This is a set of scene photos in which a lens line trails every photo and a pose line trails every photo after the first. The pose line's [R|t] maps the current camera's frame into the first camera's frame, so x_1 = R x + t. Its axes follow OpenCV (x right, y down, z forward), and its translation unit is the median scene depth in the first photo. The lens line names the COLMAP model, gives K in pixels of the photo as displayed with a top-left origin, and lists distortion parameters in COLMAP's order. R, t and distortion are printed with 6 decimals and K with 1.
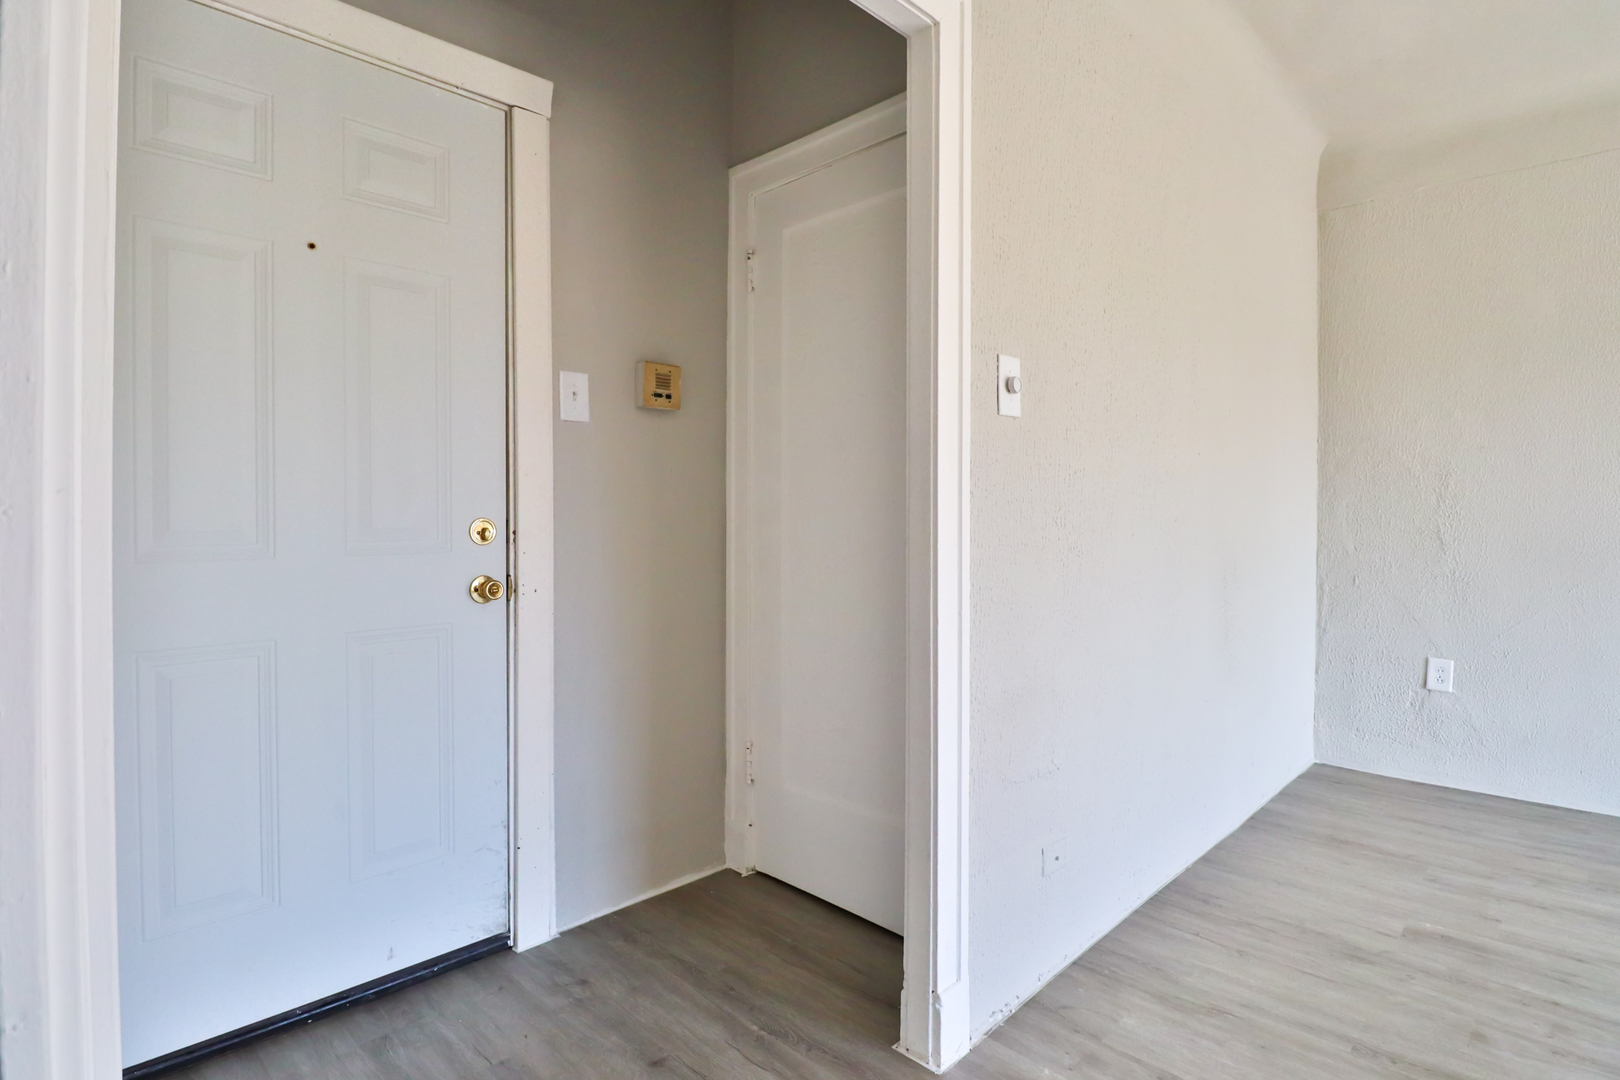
lens RADIAL K [[843.9, 0, 822.6], [0, 843.9, 517.5], [0, 0, 1]] dist [0.000741, -0.013629]
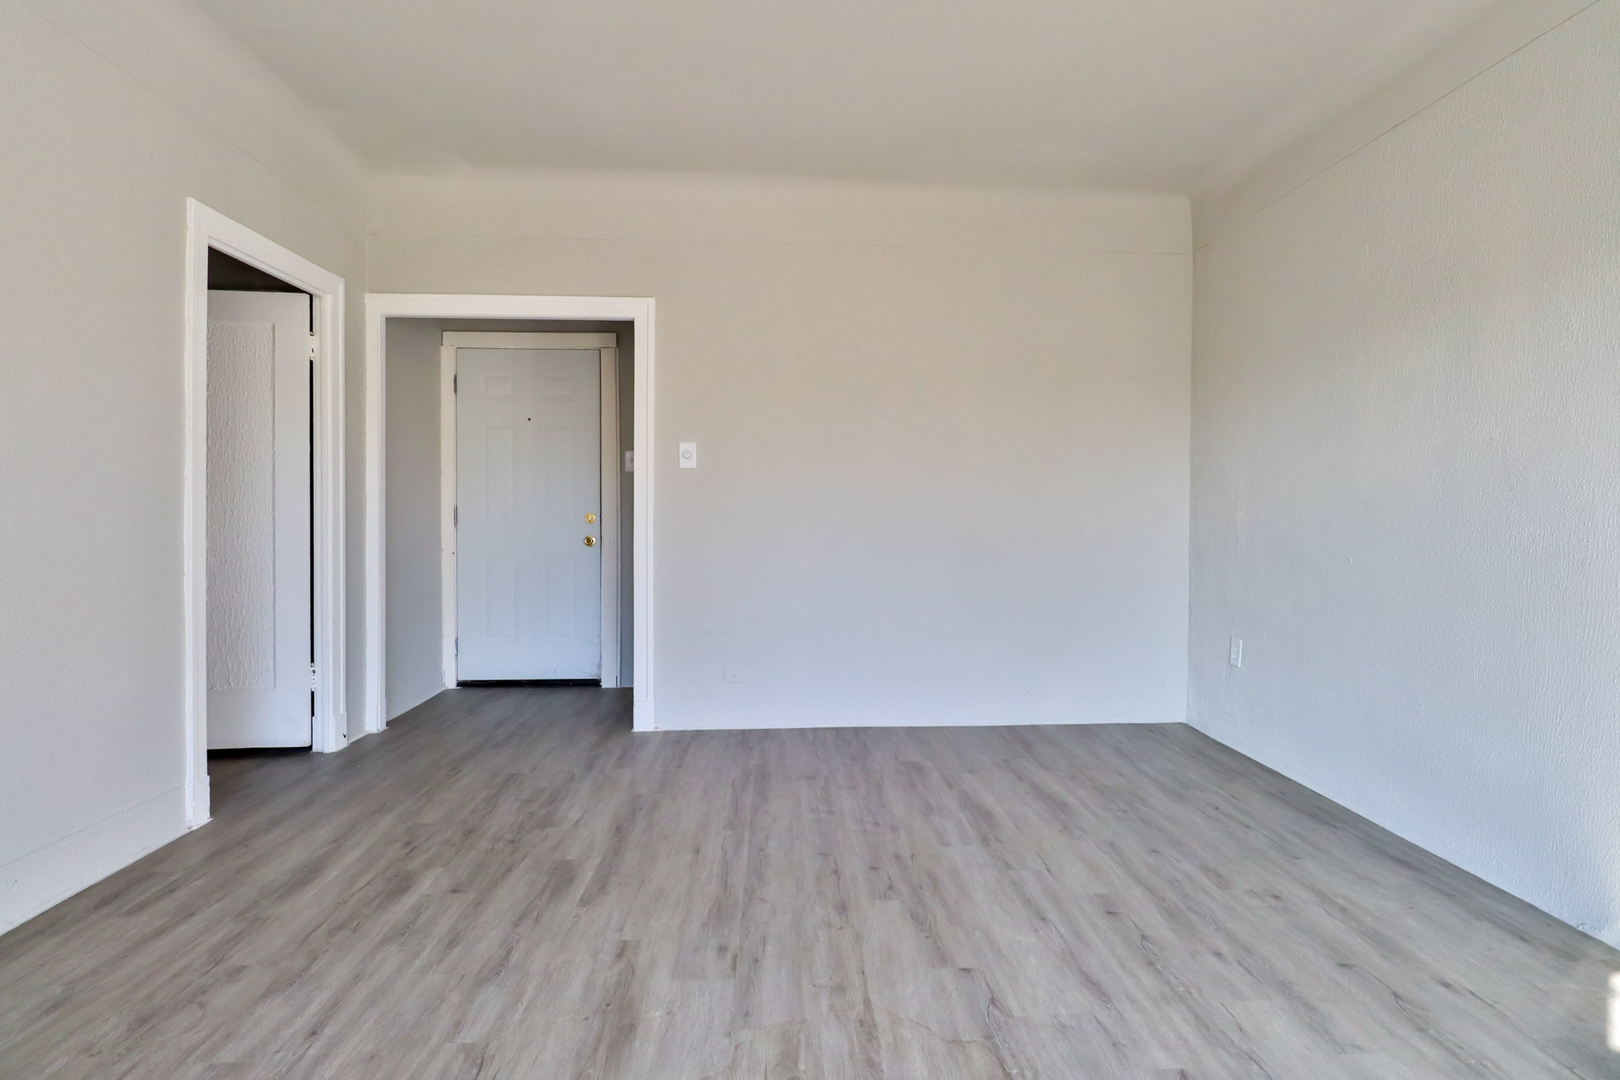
lens RADIAL K [[838.8, 0, 824.5], [0, 838.8, 519.8], [0, 0, 1]] dist [0.000039, -0.014016]
pose [[0.727064, 0.006084, -0.686543, 1.517484], [-0.003129, 0.999980, 0.005547, 0.004198], [0.686563, -0.001885, 0.727068, -0.289025]]
